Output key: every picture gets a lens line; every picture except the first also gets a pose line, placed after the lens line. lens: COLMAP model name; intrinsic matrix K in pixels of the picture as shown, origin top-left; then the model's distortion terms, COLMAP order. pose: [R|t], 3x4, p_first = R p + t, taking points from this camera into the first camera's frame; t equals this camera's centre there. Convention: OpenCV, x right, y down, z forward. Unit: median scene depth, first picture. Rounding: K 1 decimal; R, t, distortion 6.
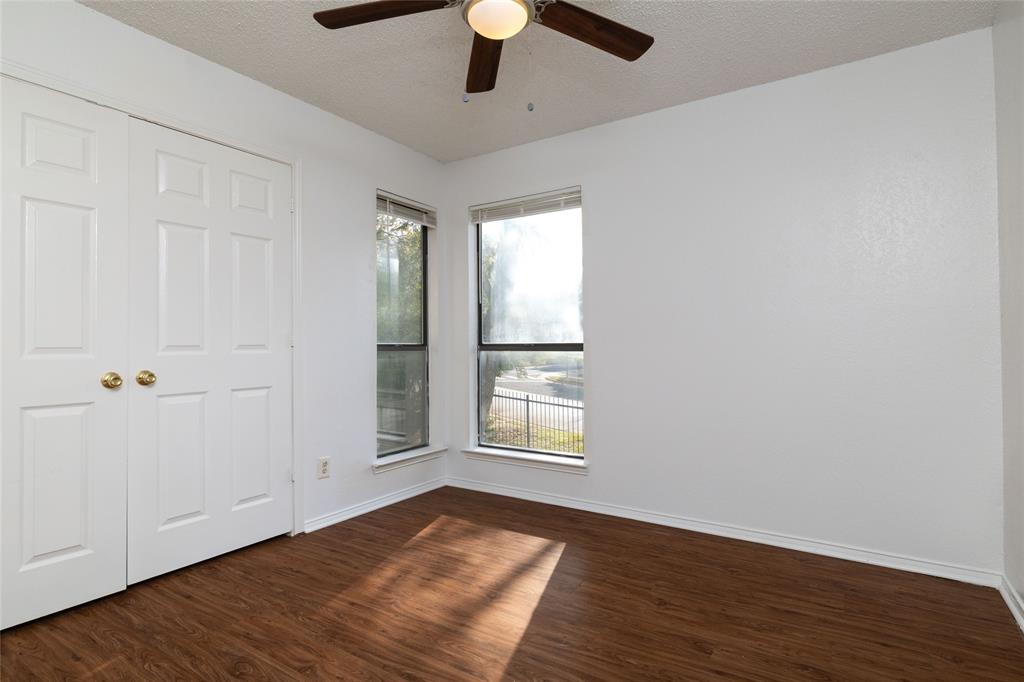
lens RADIAL K [[522.9, 0, 514.9], [0, 522.9, 340.0], [0, 0, 1]] dist [0.001421, 0.000113]
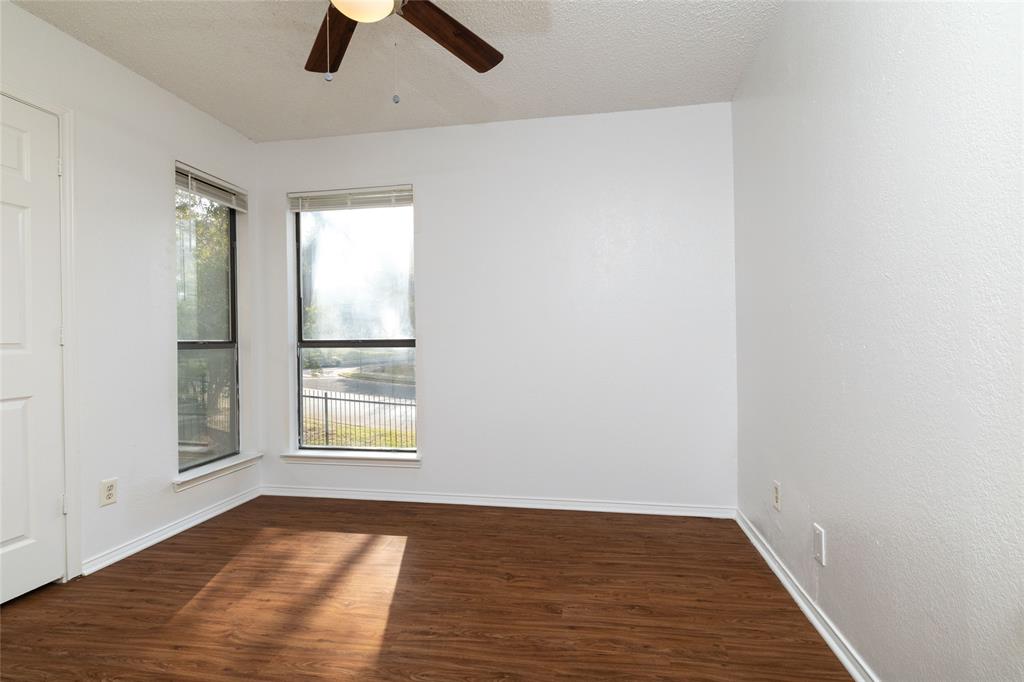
lens RADIAL K [[499.8, 0, 512.0], [0, 499.8, 341.0], [0, 0, 1]] dist [0.000994, 0.000151]
pose [[0.920045, -0.005743, 0.391770, -0.094668], [0.001610, 0.999940, 0.010879, -0.001266], [-0.391809, -0.009379, 0.919999, 0.032748]]
